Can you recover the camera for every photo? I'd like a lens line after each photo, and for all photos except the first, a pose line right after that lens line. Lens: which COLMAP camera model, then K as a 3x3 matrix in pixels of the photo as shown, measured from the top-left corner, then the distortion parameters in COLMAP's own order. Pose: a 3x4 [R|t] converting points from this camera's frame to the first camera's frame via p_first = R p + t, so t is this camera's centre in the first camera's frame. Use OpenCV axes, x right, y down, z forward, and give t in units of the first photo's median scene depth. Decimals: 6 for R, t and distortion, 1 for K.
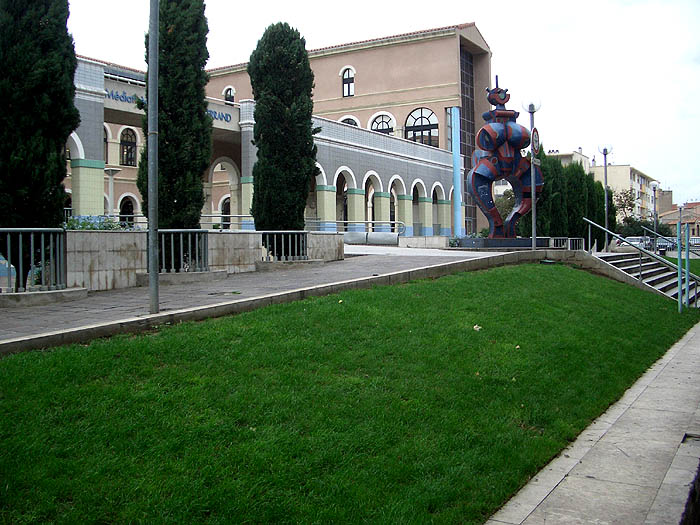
lens RADIAL K [[725.2, 0, 350.0], [0, 725.2, 262.5], [0, 0, 1]] dist [-0.319633, 0.403446]
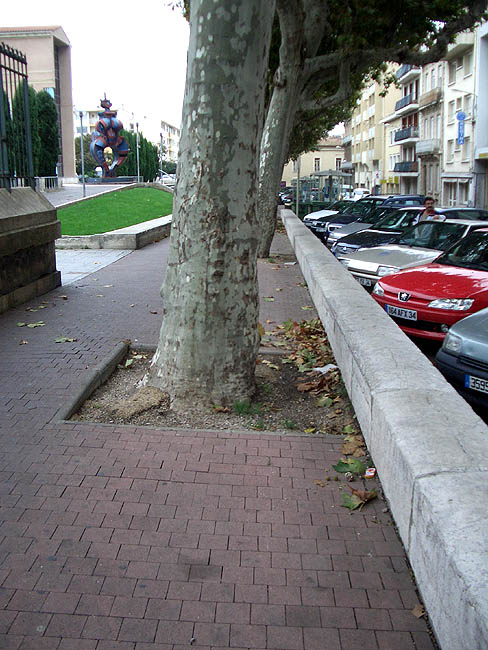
lens RADIAL K [[676.4, 0, 244.0], [0, 676.4, 325.0], [0, 0, 1]] dist [-0.174305, 0.020914]
pose [[0.871773, -0.103578, 0.478835, -0.392246], [0.012197, 0.981680, 0.190144, 0.020172], [-0.489758, -0.159922, 0.857066, -0.835148]]
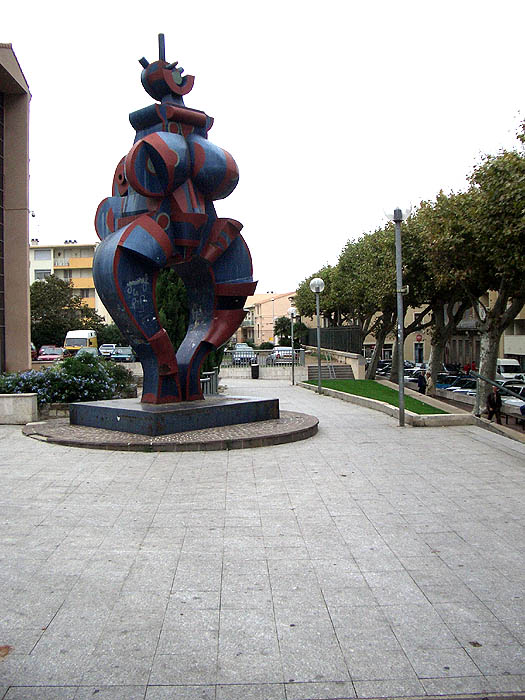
lens RADIAL K [[728.4, 0, 262.5], [0, 728.4, 350.0], [0, 0, 1]] dist [-0.174305, 0.020914]
pose [[0.838866, -0.016337, 0.544093, 0.017450], [0.023319, 0.999710, -0.005936, -0.063090], [-0.543838, 0.017667, 0.839004, 0.613706]]
